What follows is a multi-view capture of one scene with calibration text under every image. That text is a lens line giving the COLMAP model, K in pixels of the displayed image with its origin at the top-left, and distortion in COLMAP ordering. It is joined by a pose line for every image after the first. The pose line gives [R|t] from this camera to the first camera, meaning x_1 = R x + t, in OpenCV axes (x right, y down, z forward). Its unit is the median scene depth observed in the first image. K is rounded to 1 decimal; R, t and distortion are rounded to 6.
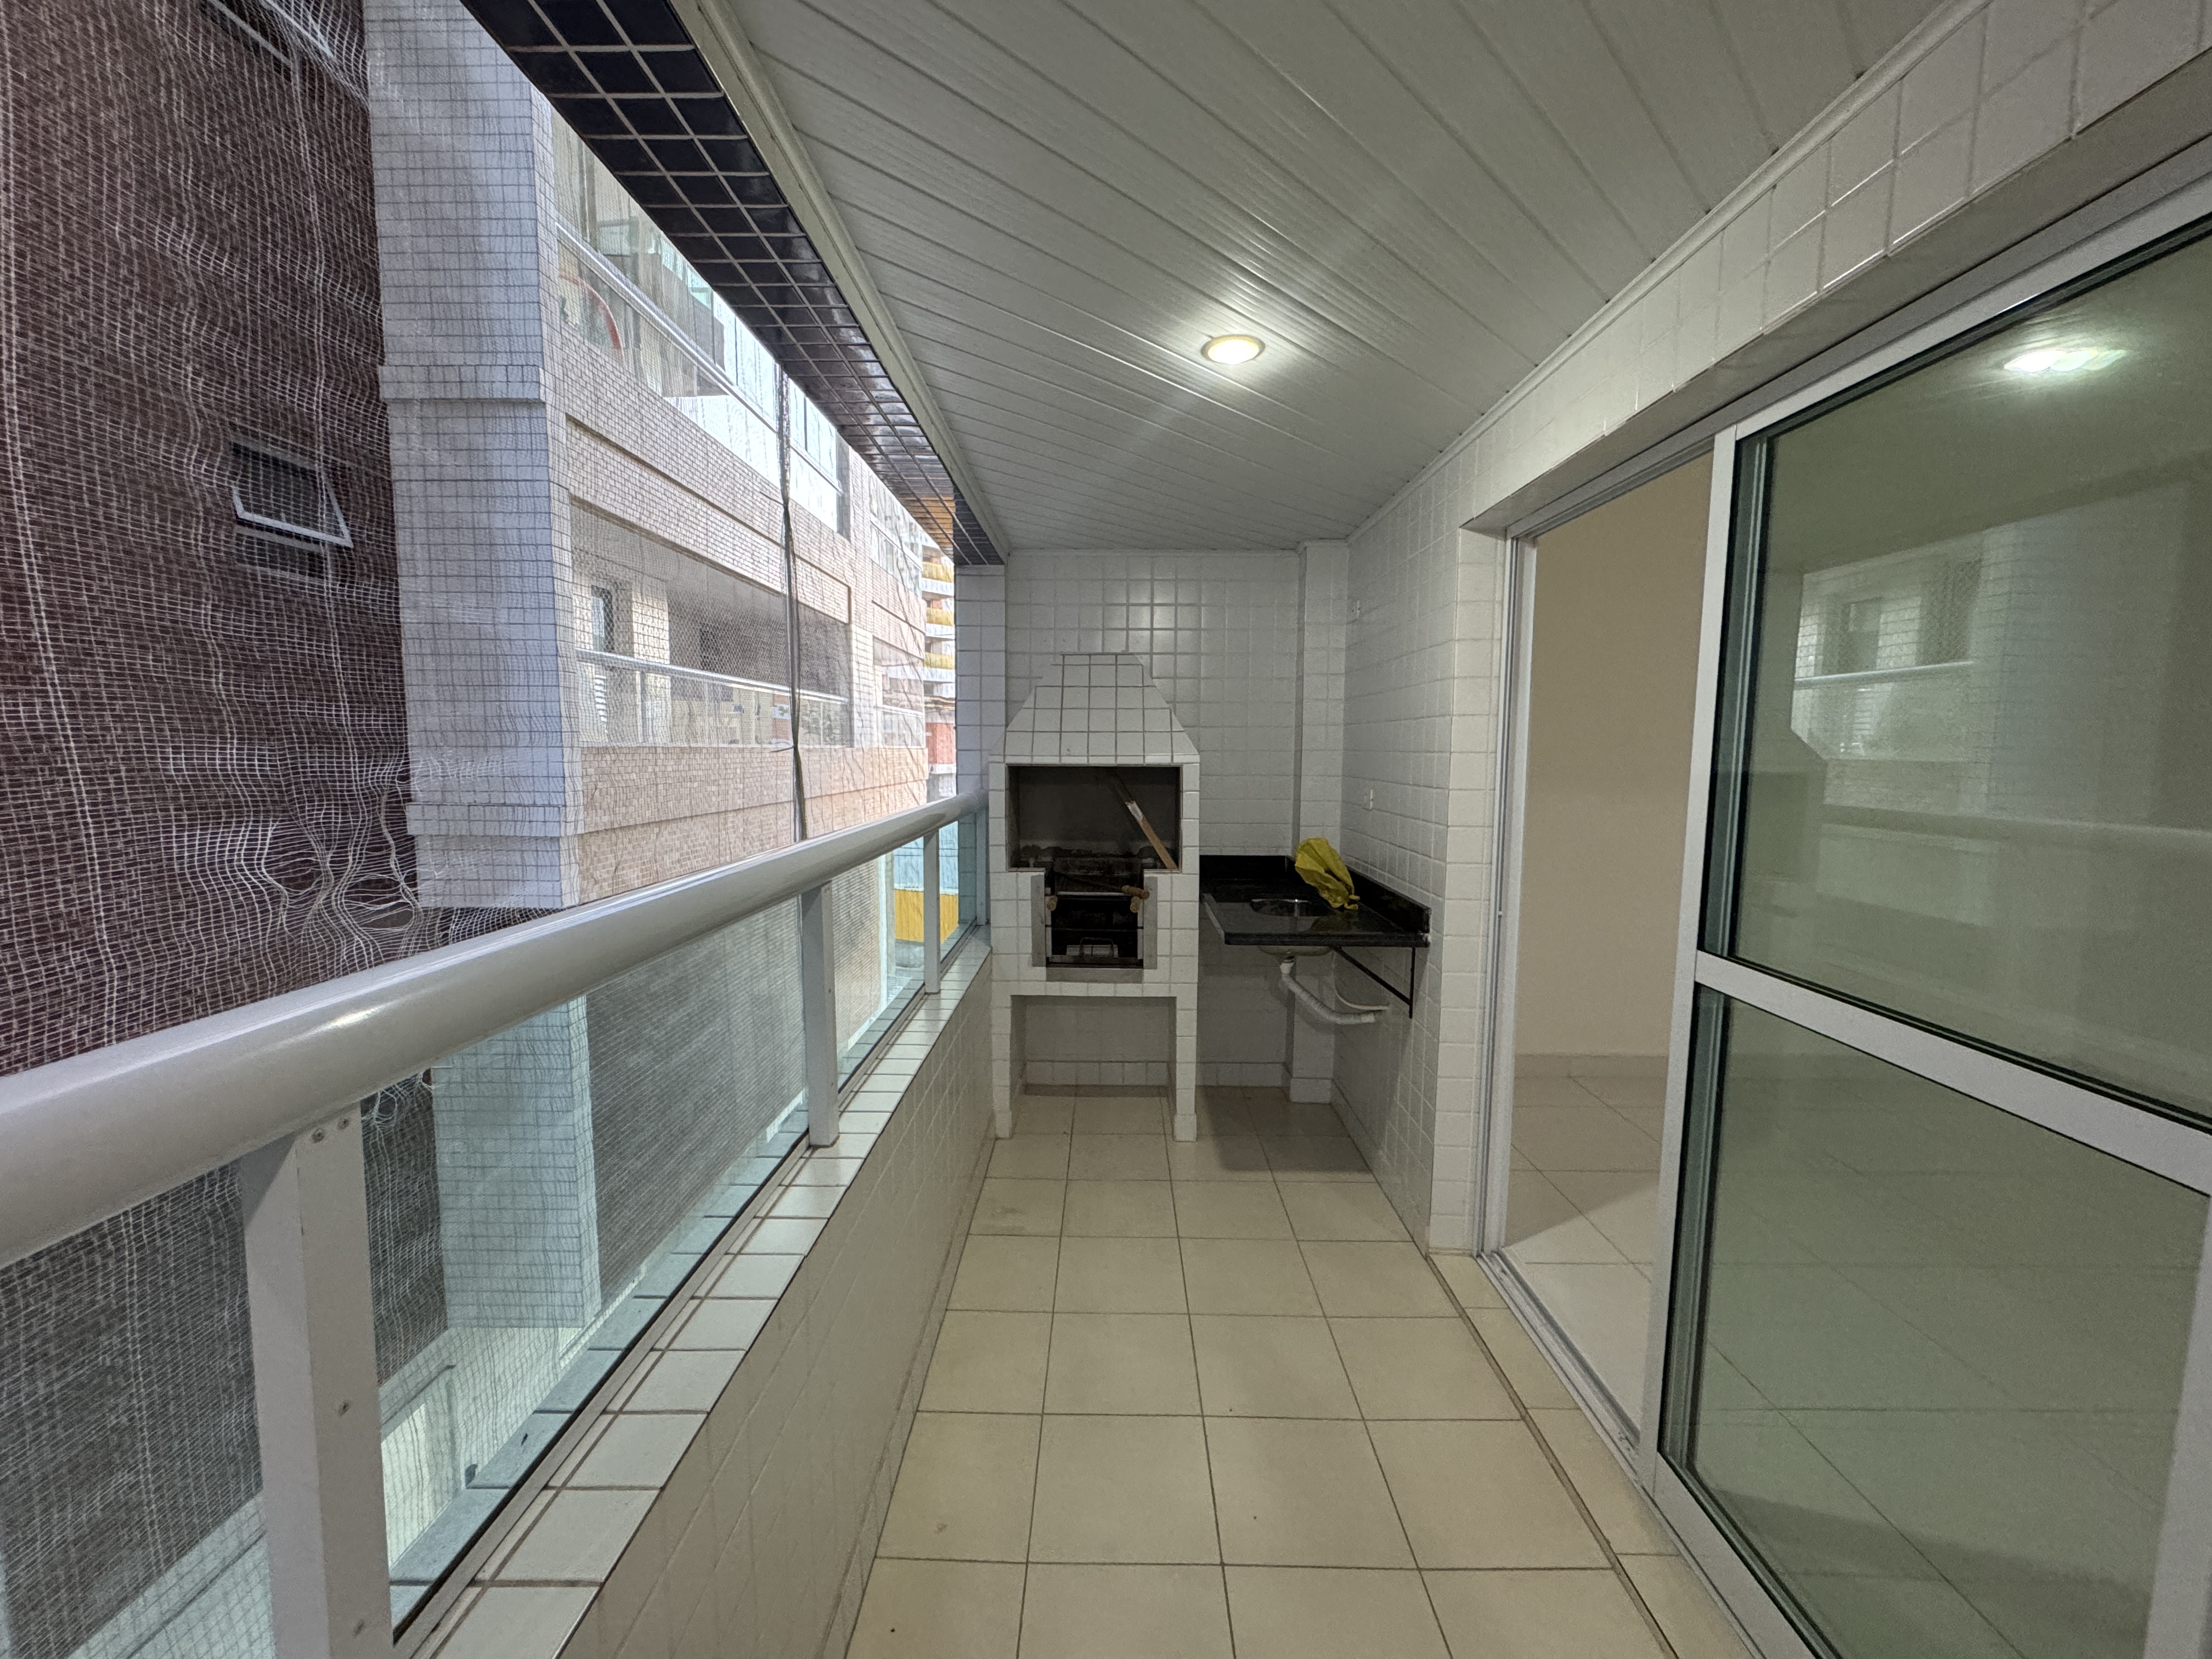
lens RADIAL K [[885.0, 0, 1101.9], [0, 885.0, 829.7], [0, 0, 1]] dist [-0.001099, 0.000158]
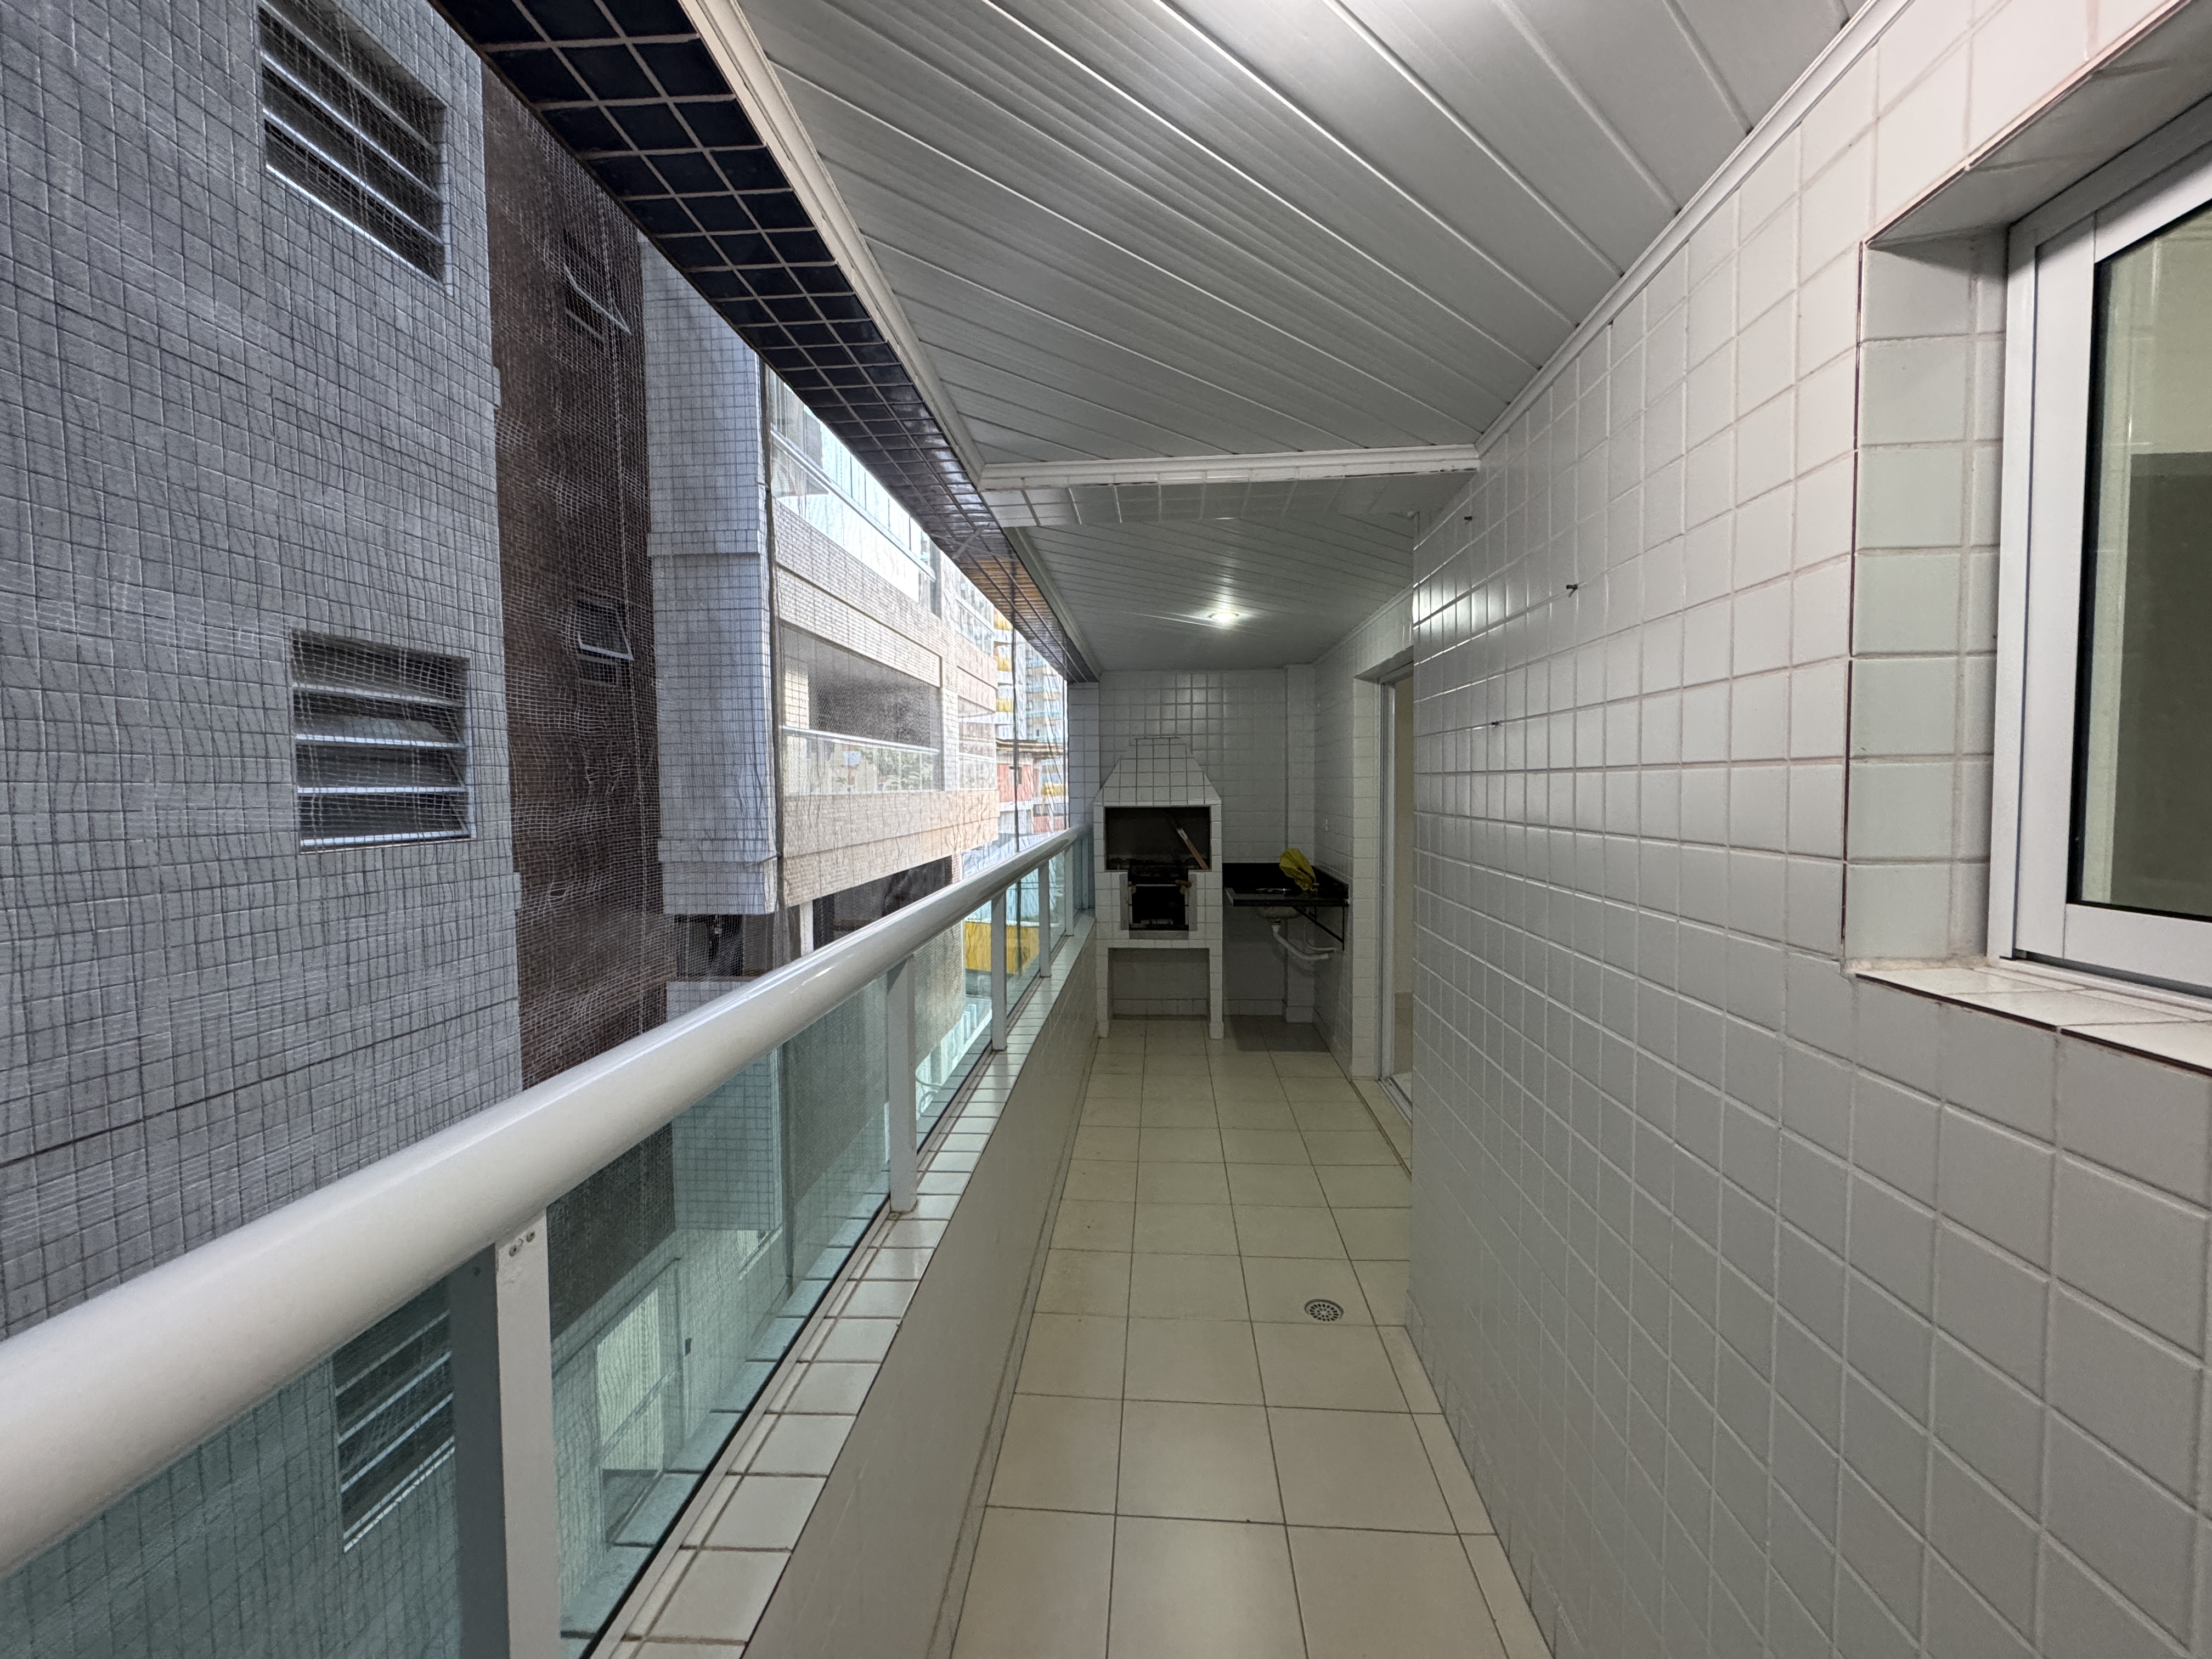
lens RADIAL K [[888.4, 0, 1106.0], [0, 888.4, 829.5], [0, 0, 1]] dist [-0.000224, 0.000206]
pose [[0.998672, -0.013228, -0.049795, -0.020818], [0.011236, 0.999133, -0.040085, 0.033233], [0.050282, 0.039472, 0.997955, -0.621685]]
